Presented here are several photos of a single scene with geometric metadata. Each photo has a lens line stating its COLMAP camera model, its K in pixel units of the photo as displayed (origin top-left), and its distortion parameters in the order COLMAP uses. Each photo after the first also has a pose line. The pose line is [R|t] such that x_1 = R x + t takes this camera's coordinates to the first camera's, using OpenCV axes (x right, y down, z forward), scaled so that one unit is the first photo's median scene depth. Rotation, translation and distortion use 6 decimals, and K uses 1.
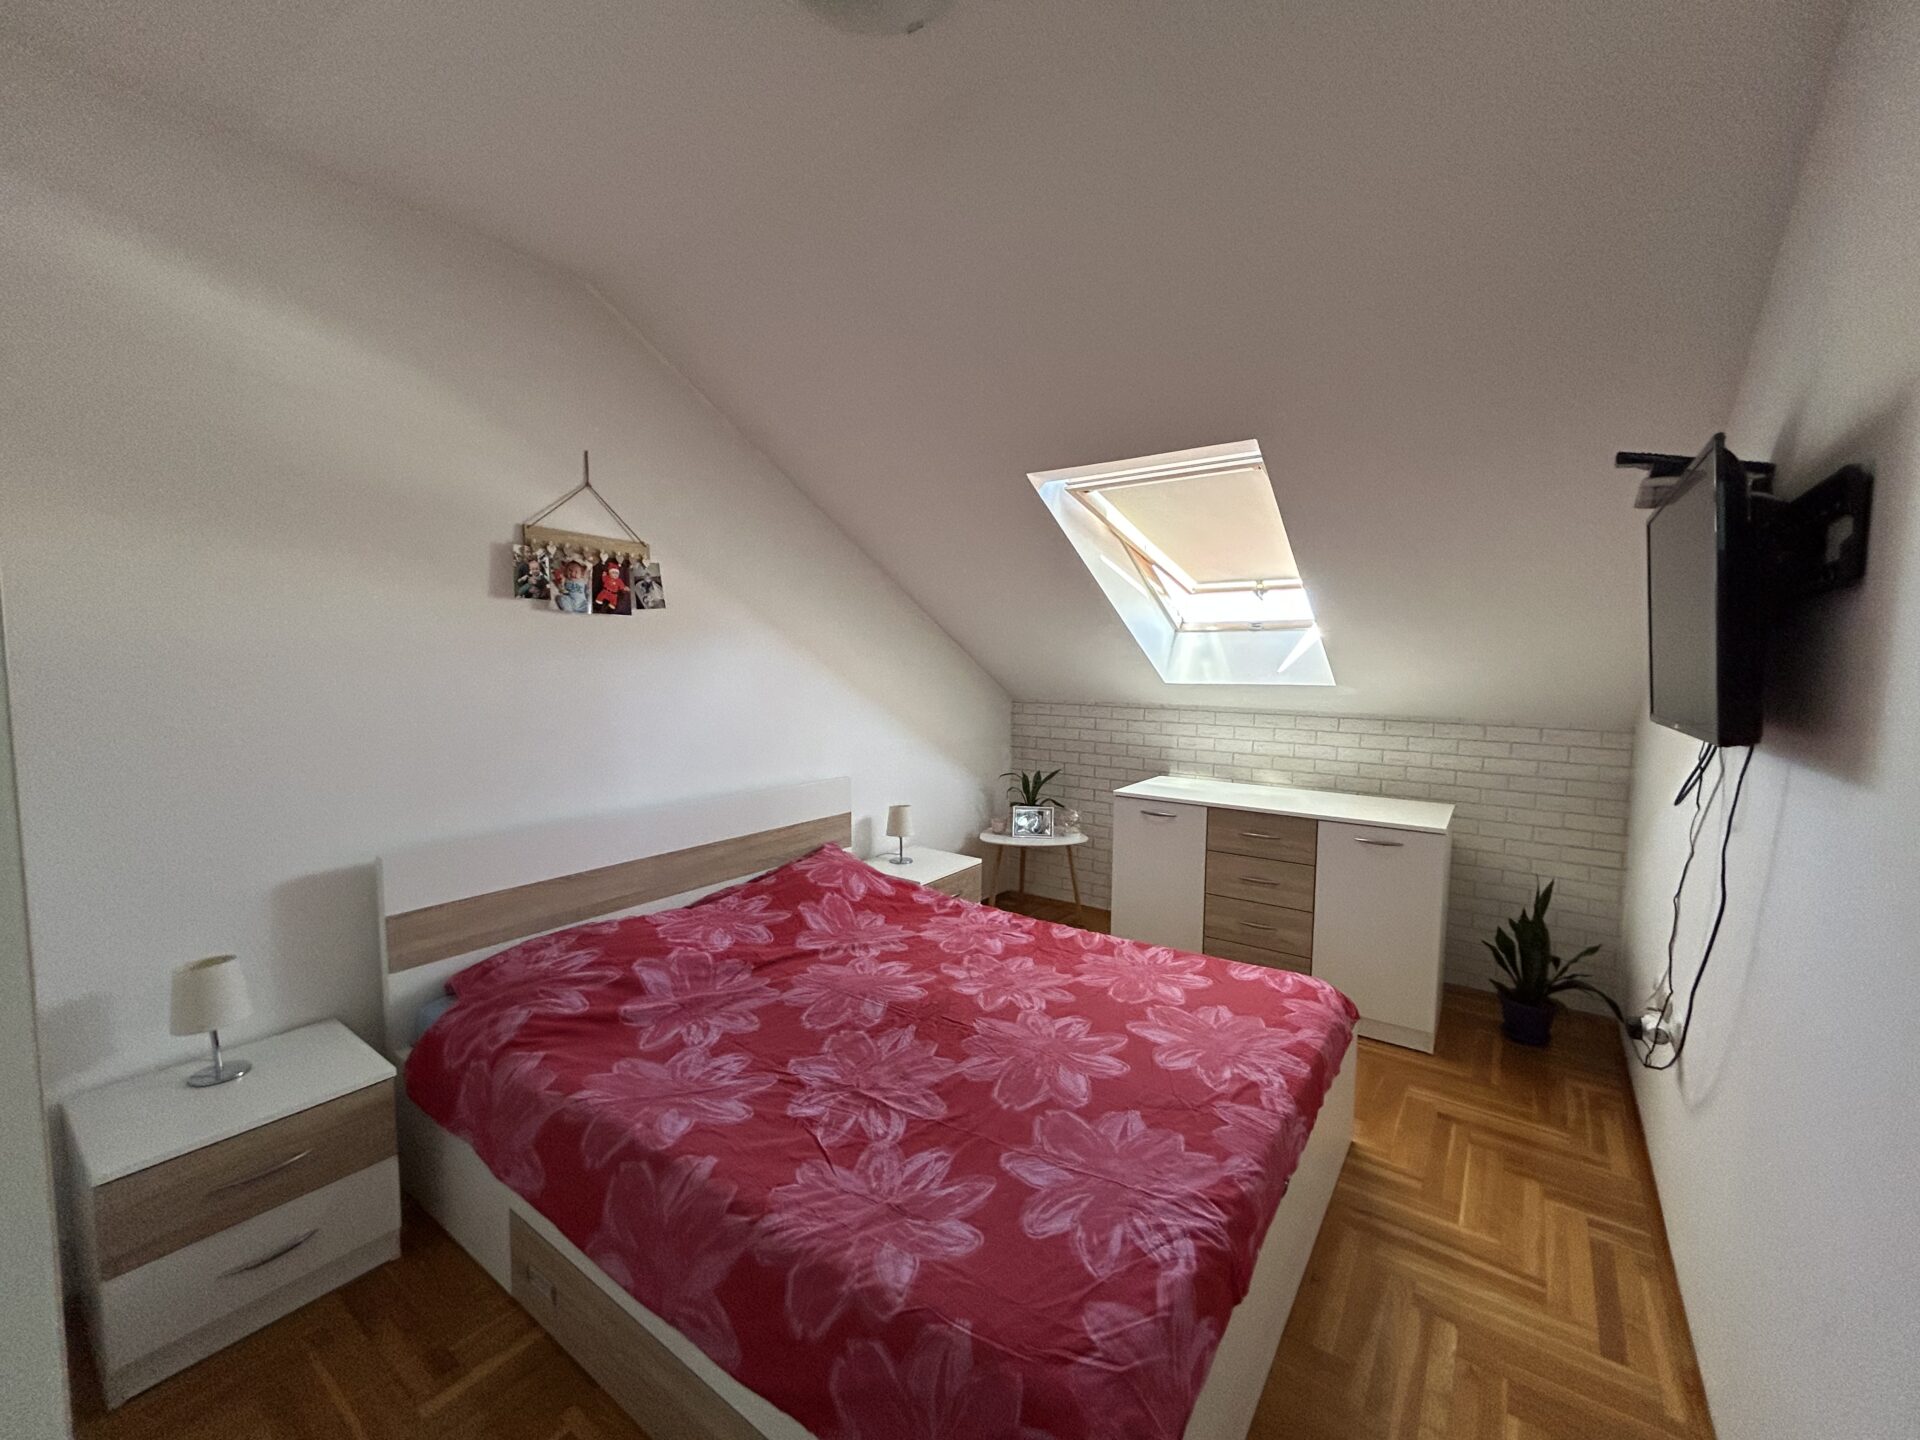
lens RADIAL K [[774.0, 0, 957.2], [0, 774.0, 717.0], [0, 0, 1]] dist [0.000310, 0.000208]
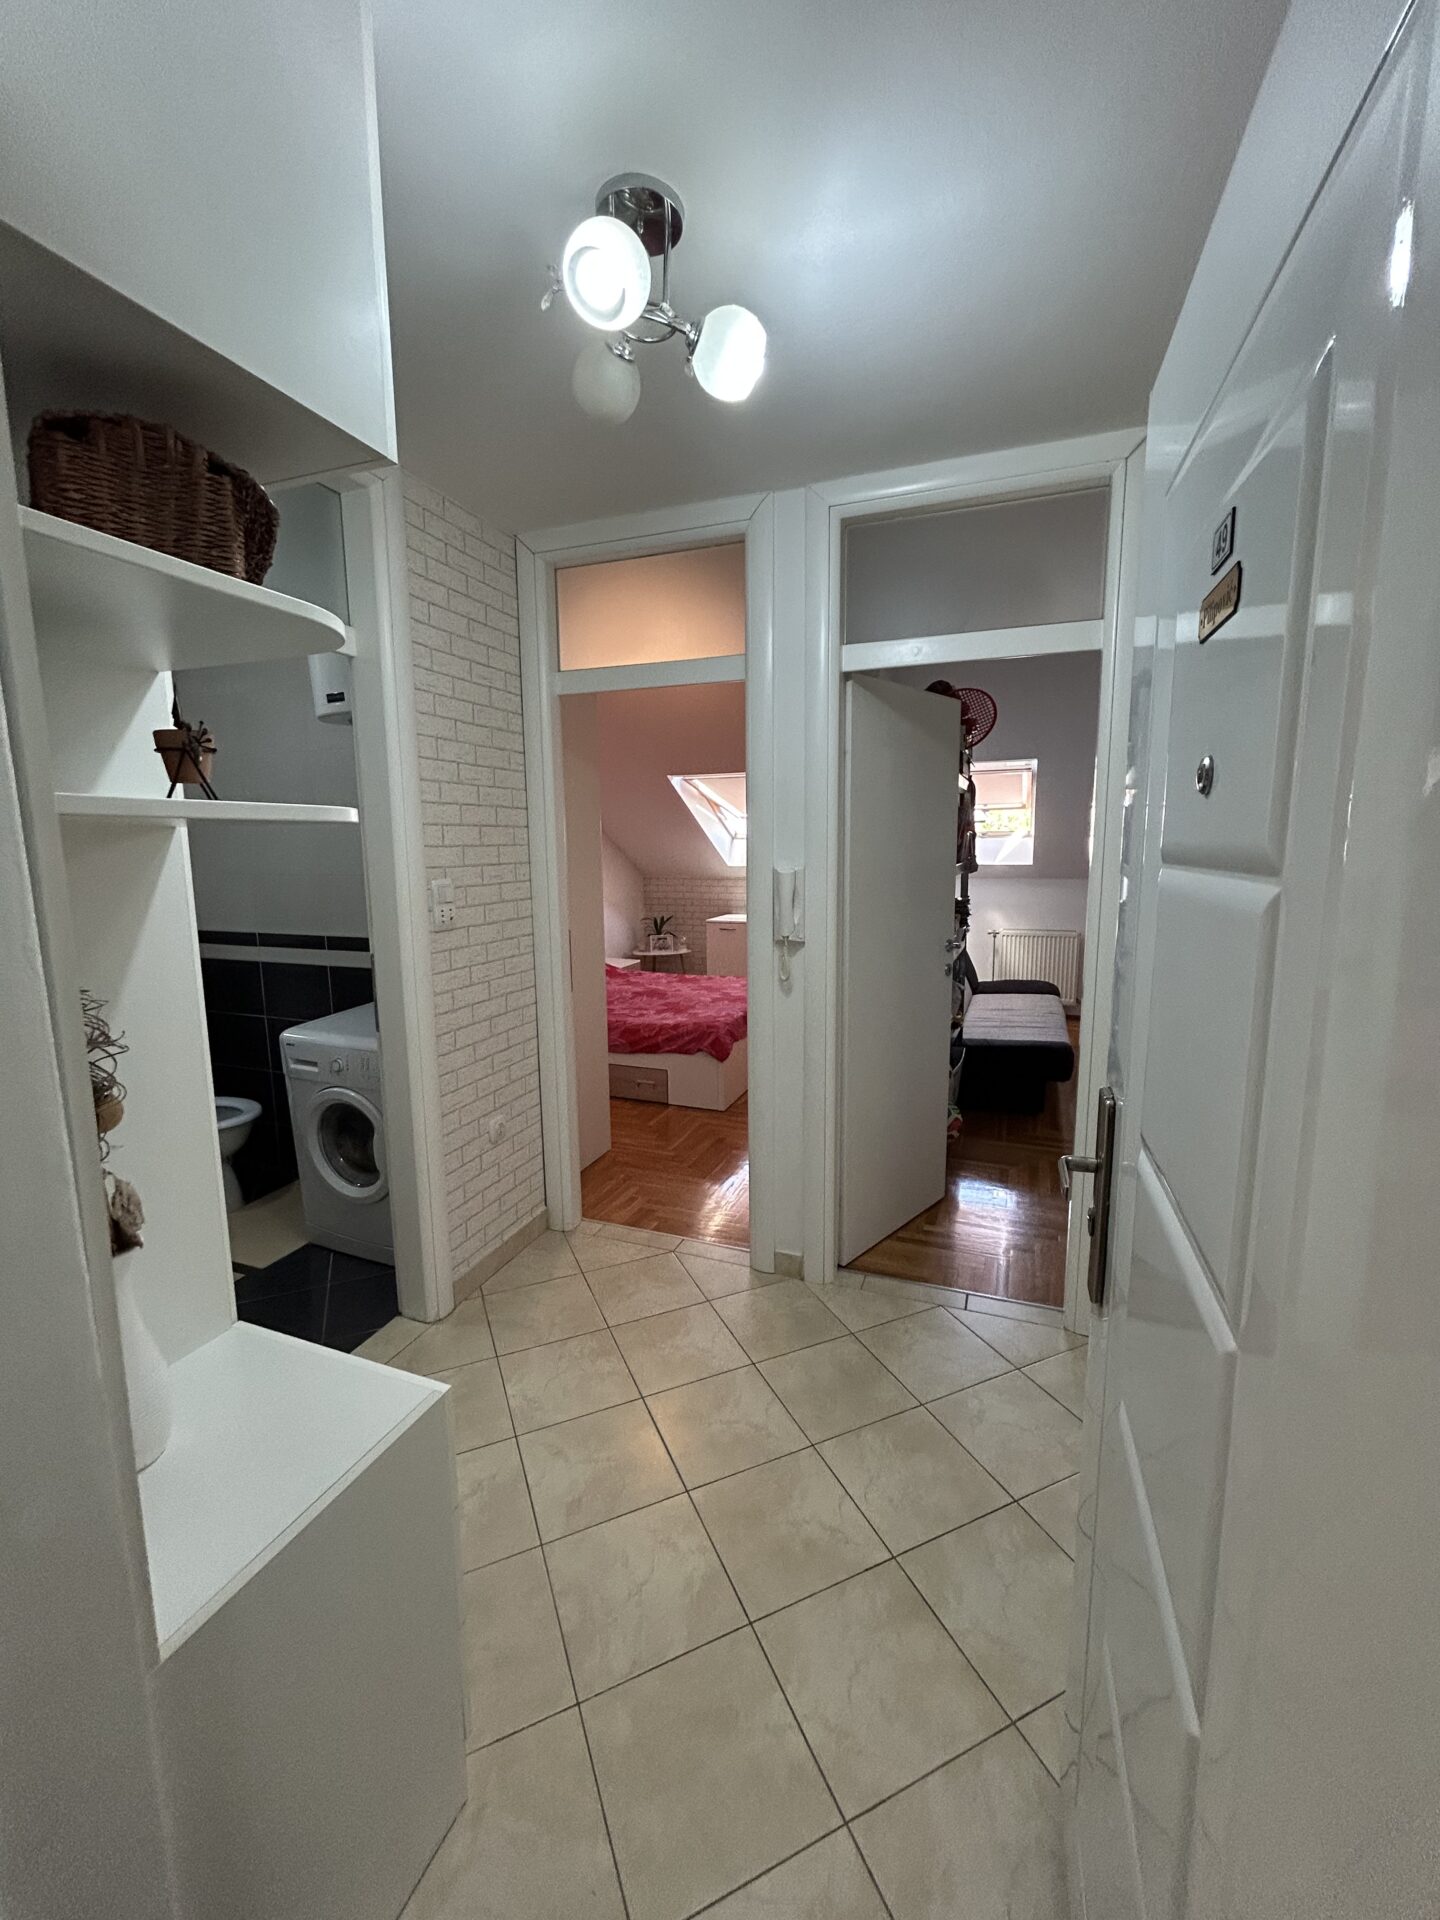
lens RADIAL K [[776.0, 0, 723.5], [0, 776.0, 954.1], [0, 0, 1]] dist [0.000588, 0.000807]
pose [[0.965219, -0.054098, 0.255785, -0.480239], [0.036096, 0.996563, 0.074559, 0.059408], [-0.258939, -0.062733, 0.963854, -1.693307]]
